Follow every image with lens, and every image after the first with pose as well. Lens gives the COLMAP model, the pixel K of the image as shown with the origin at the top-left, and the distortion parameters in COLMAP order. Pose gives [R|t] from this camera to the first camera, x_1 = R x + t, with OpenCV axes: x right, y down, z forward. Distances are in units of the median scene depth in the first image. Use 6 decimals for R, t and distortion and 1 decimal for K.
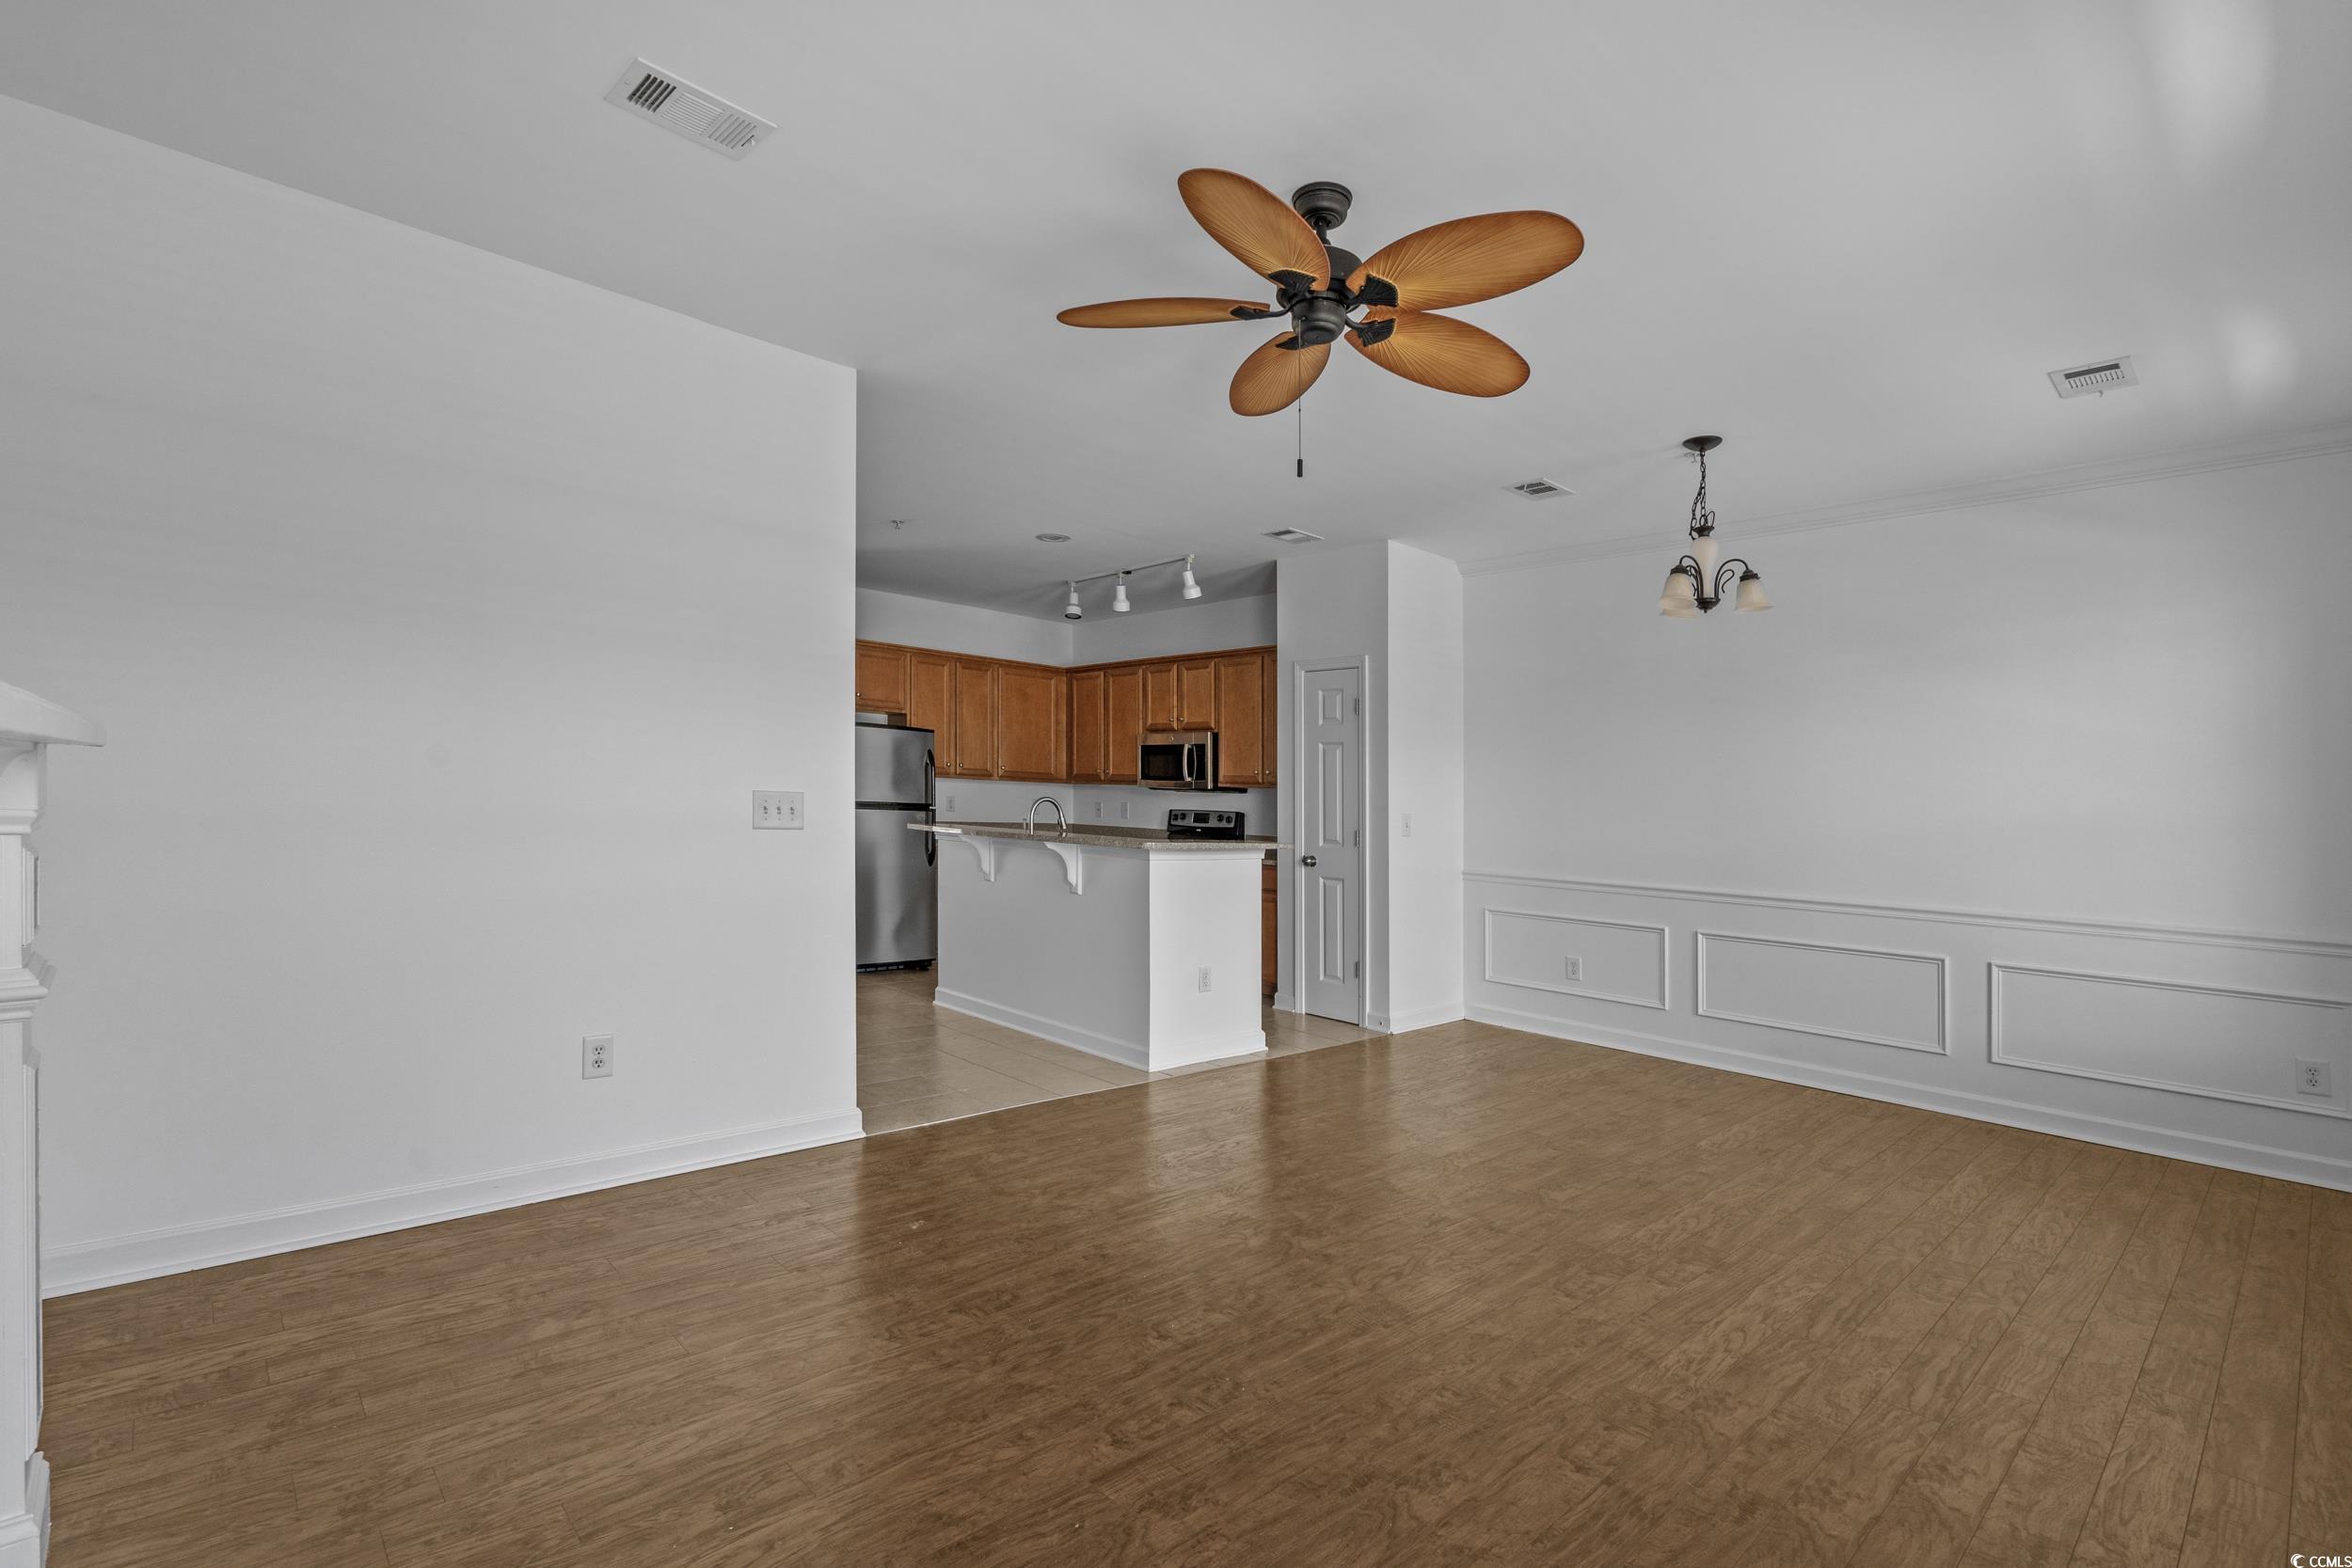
lens RADIAL K [[1074.2, 0, 1177.0], [0, 1074.2, 789.2], [0, 0, 1]] dist [-0.003313, 0.002116]
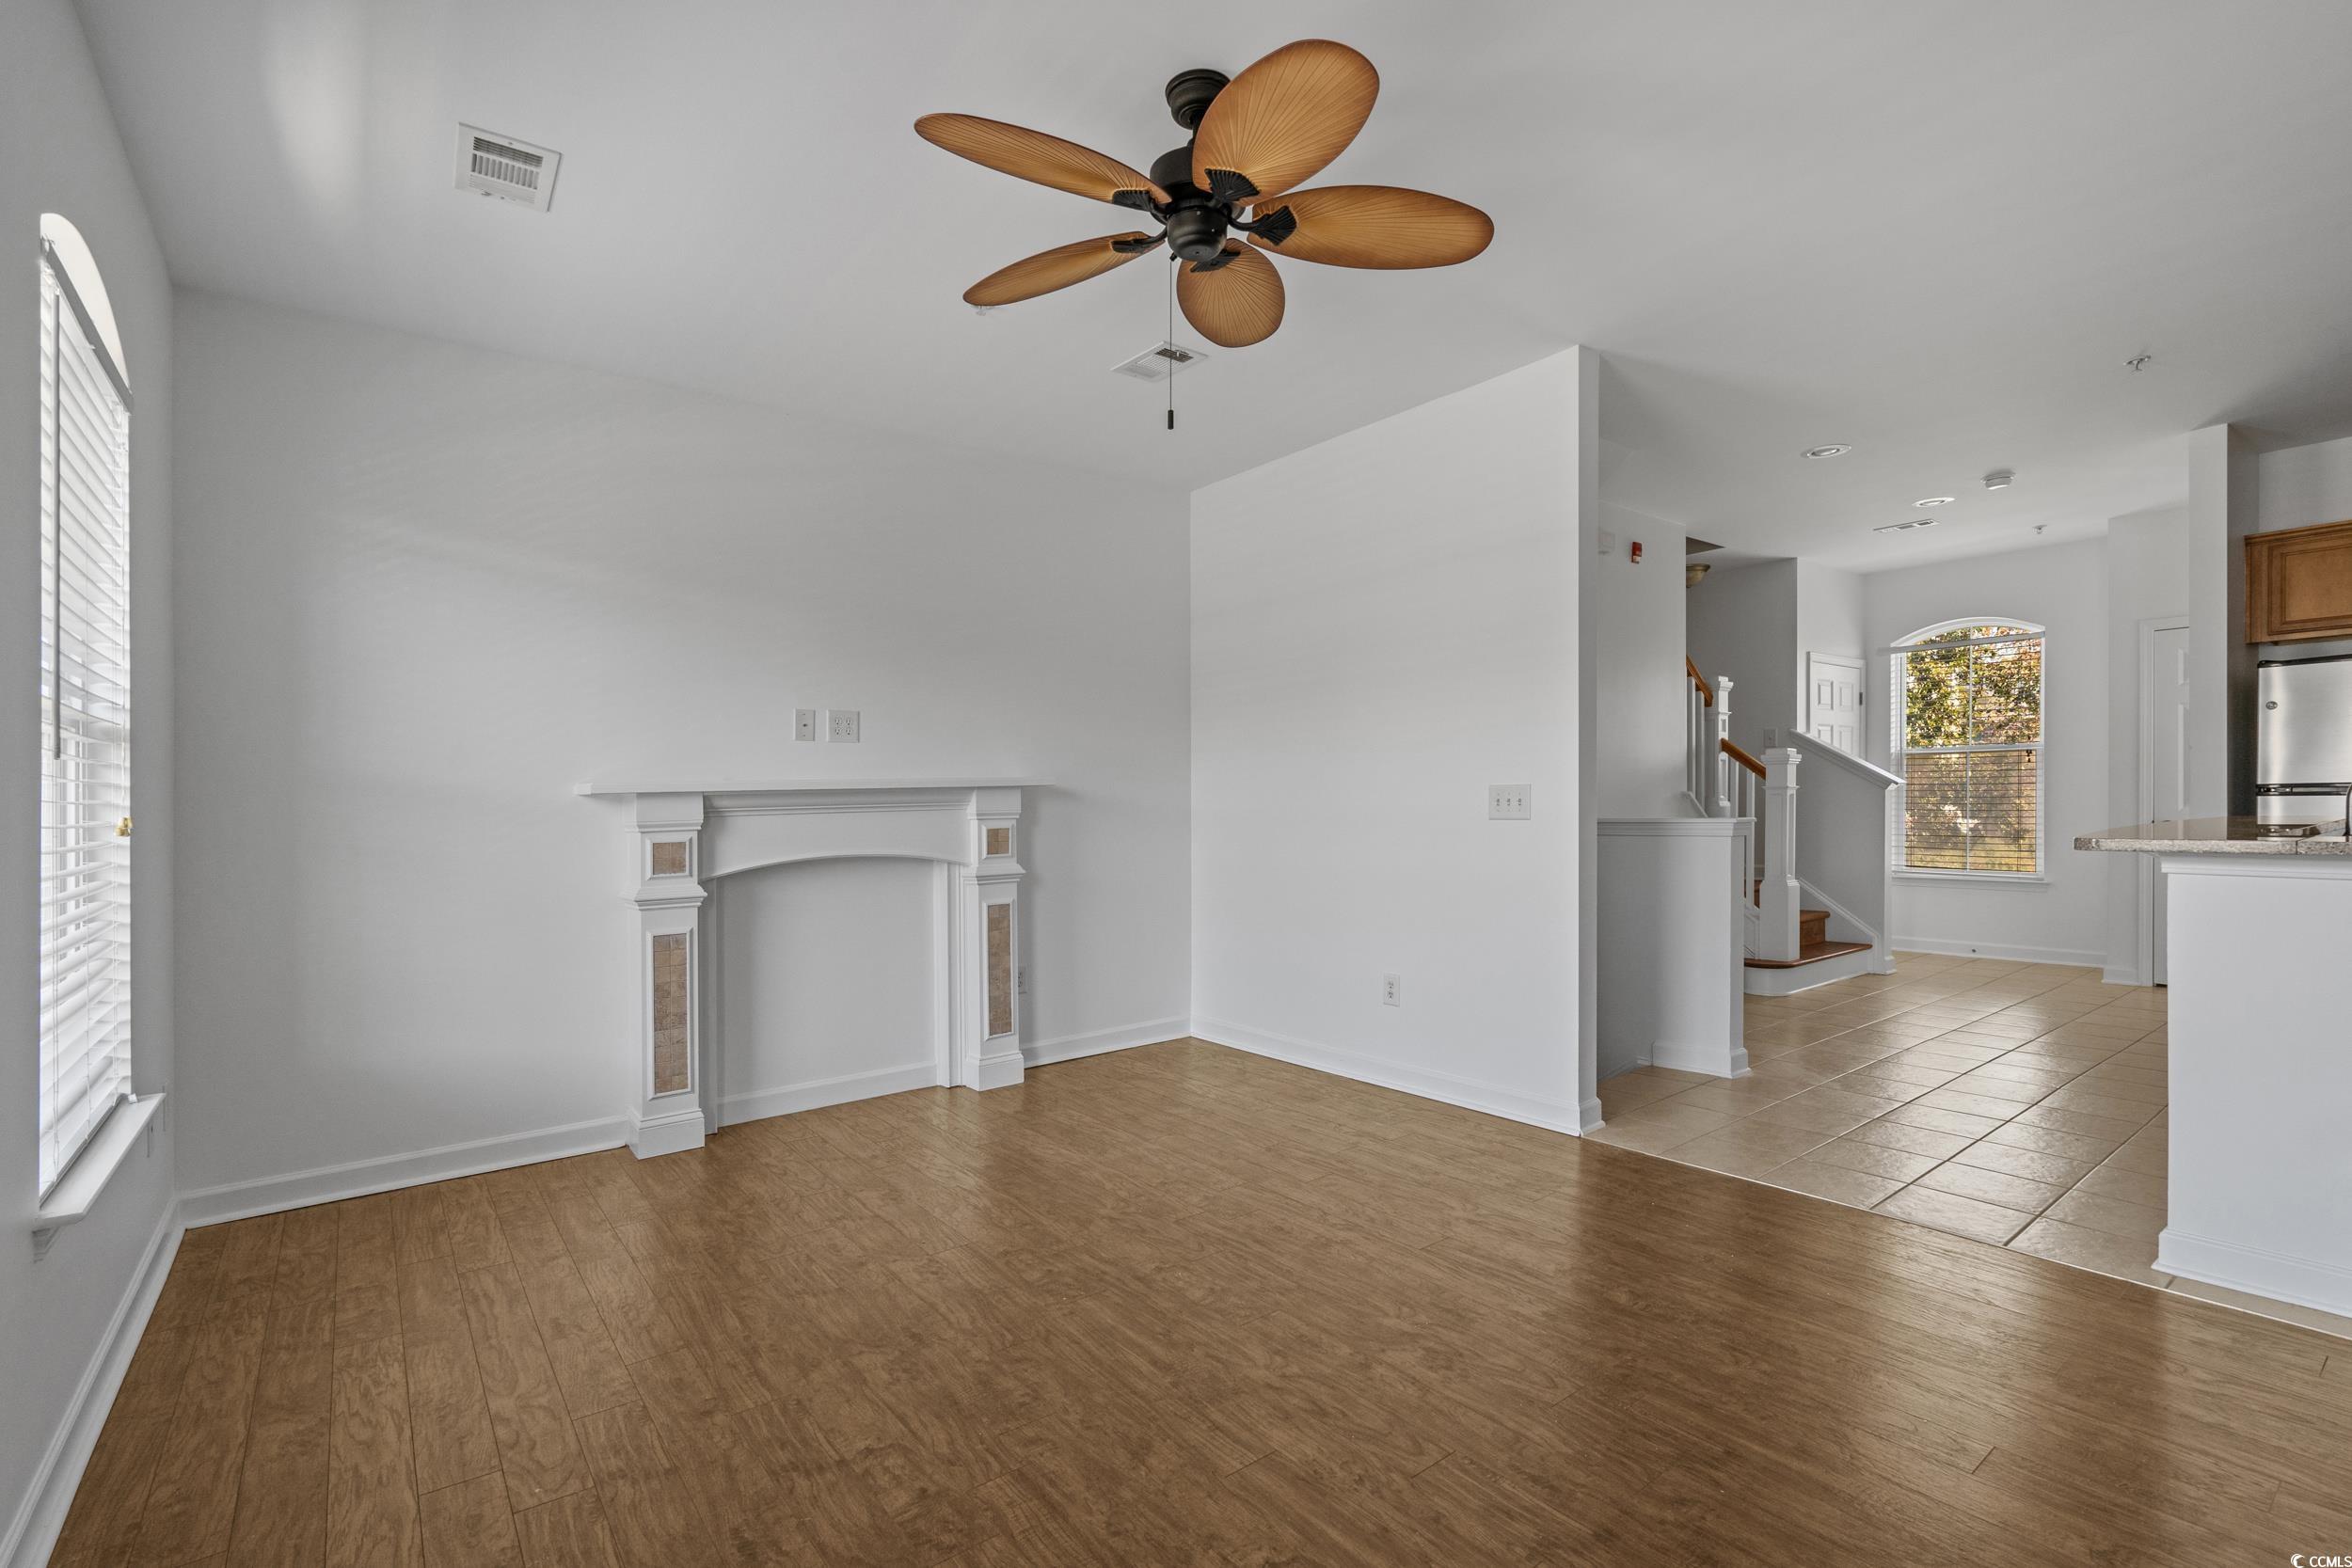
lens RADIAL K [[1074.2, 0, 1187.1], [0, 1074.2, 822.7], [0, 0, 1]] dist [-0.003313, 0.002116]
pose [[-0.087884, -0.014367, -0.996027, 0.384028], [0.031662, 0.999351, -0.017208, 0.025025], [0.995627, -0.033048, -0.087372, 0.401210]]
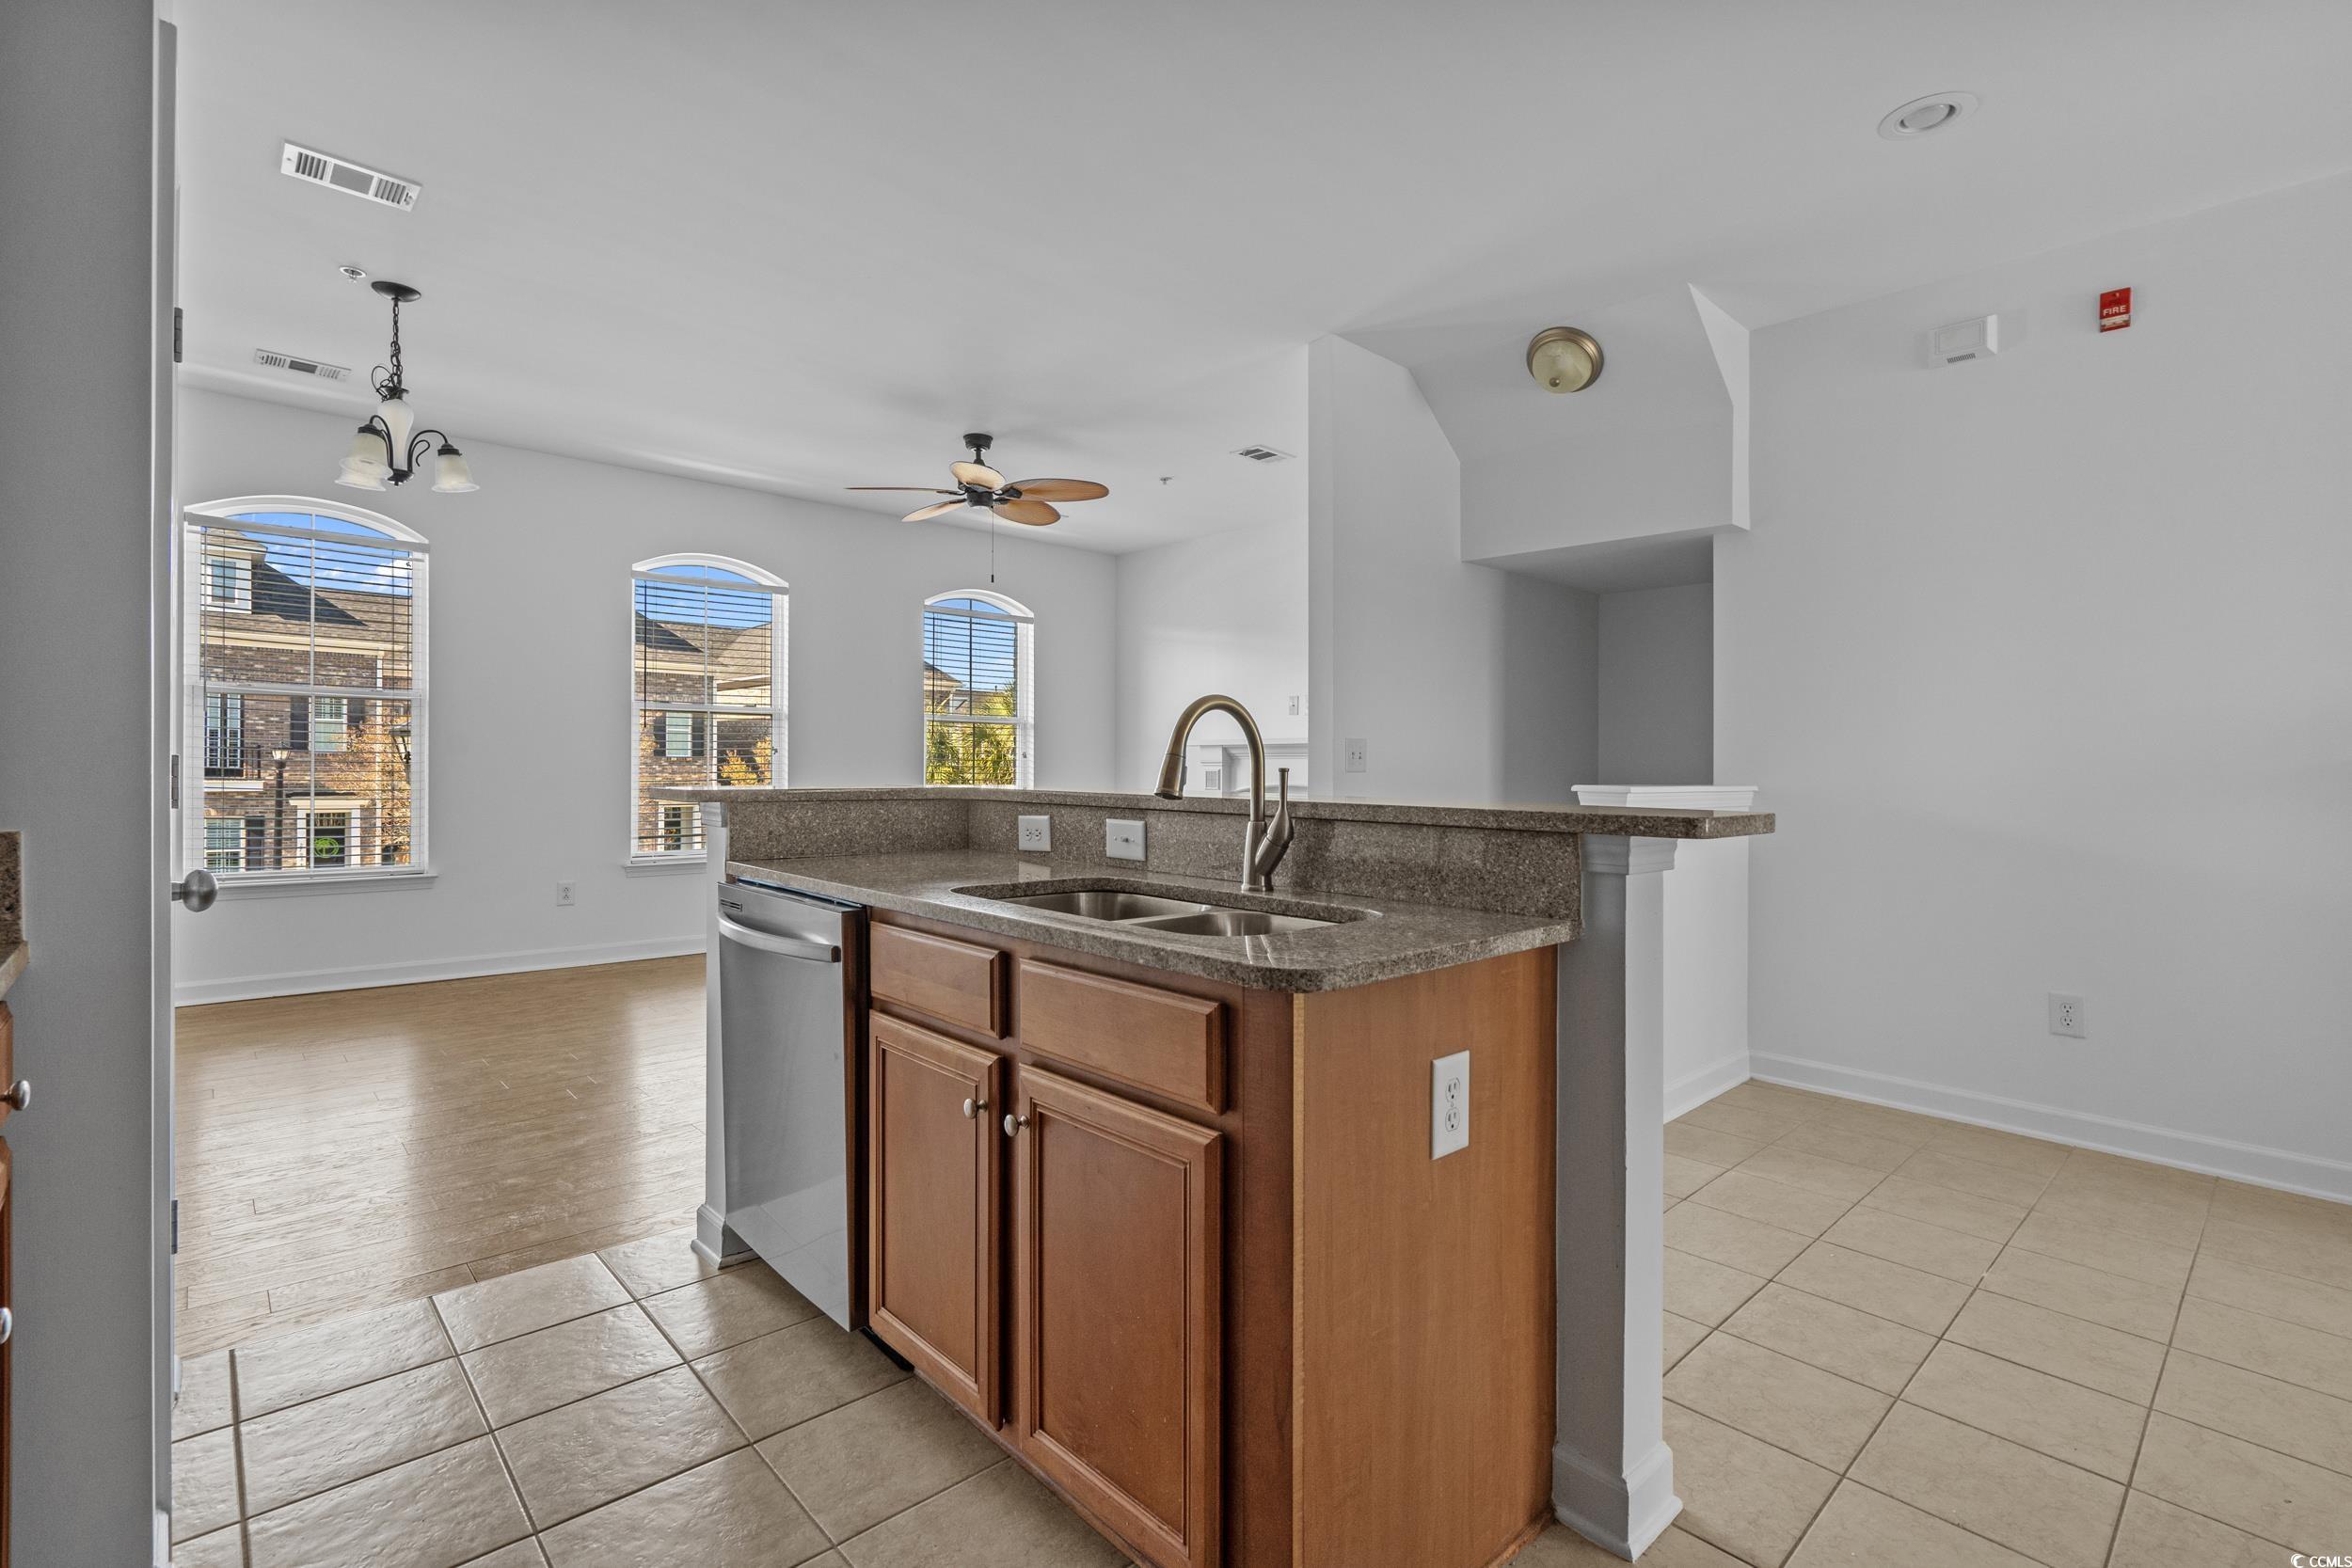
lens RADIAL K [[1074.2, 0, 1186.7], [0, 1074.2, 769.1], [0, 0, 1]] dist [-0.003313, 0.002116]
pose [[-0.998860, -0.047716, 0.001374, -0.100221], [-0.047728, 0.998804, -0.010651, 0.027922], [-0.000864, -0.010705, -0.999942, 1.149965]]
